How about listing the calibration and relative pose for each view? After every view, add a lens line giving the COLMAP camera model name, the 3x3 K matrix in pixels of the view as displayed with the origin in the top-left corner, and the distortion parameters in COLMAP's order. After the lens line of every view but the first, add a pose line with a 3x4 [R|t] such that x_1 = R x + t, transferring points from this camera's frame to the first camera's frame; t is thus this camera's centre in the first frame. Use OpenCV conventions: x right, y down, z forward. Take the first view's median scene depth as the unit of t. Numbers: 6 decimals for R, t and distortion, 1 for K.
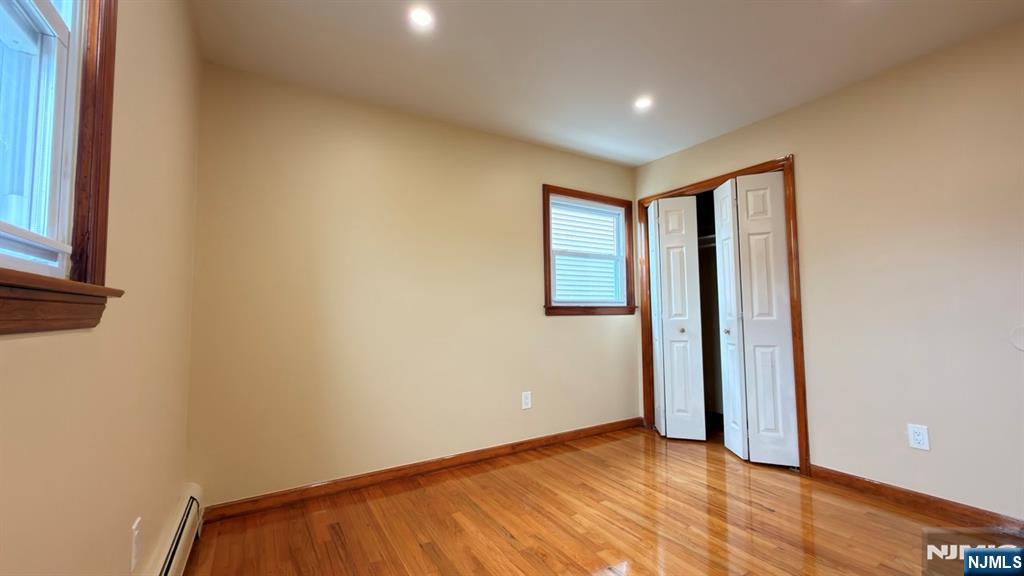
lens RADIAL K [[411.3, 0, 506.9], [0, 411.3, 286.6], [0, 0, 1]] dist [-0.003334, -0.000080]
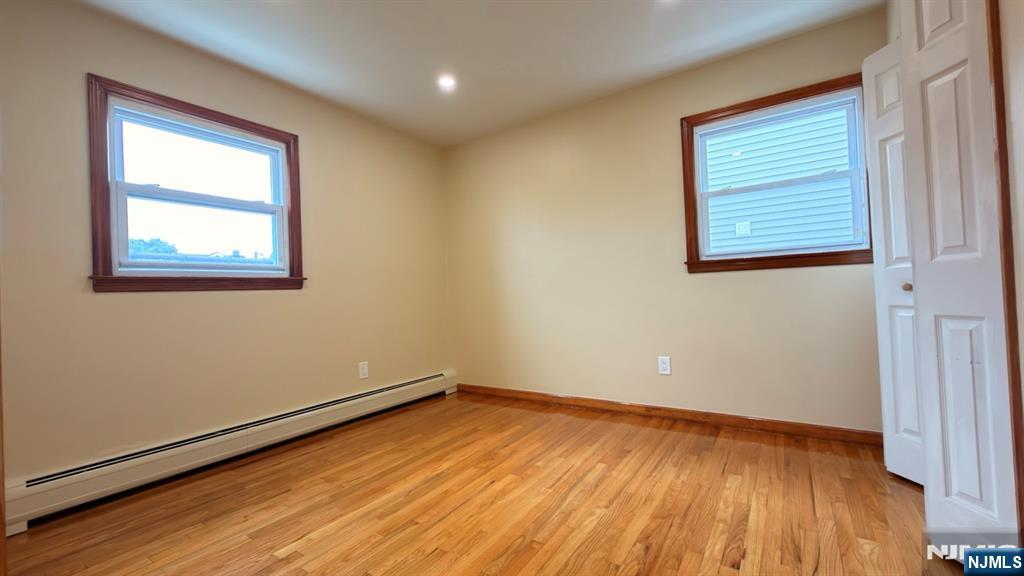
lens RADIAL K [[411.3, 0, 506.9], [0, 411.3, 286.6], [0, 0, 1]] dist [-0.003334, -0.000080]
pose [[0.399331, -0.021583, -0.916553, 0.844066], [0.096032, 0.995208, 0.018405, 0.053786], [0.911764, -0.095368, 0.399490, 0.360545]]
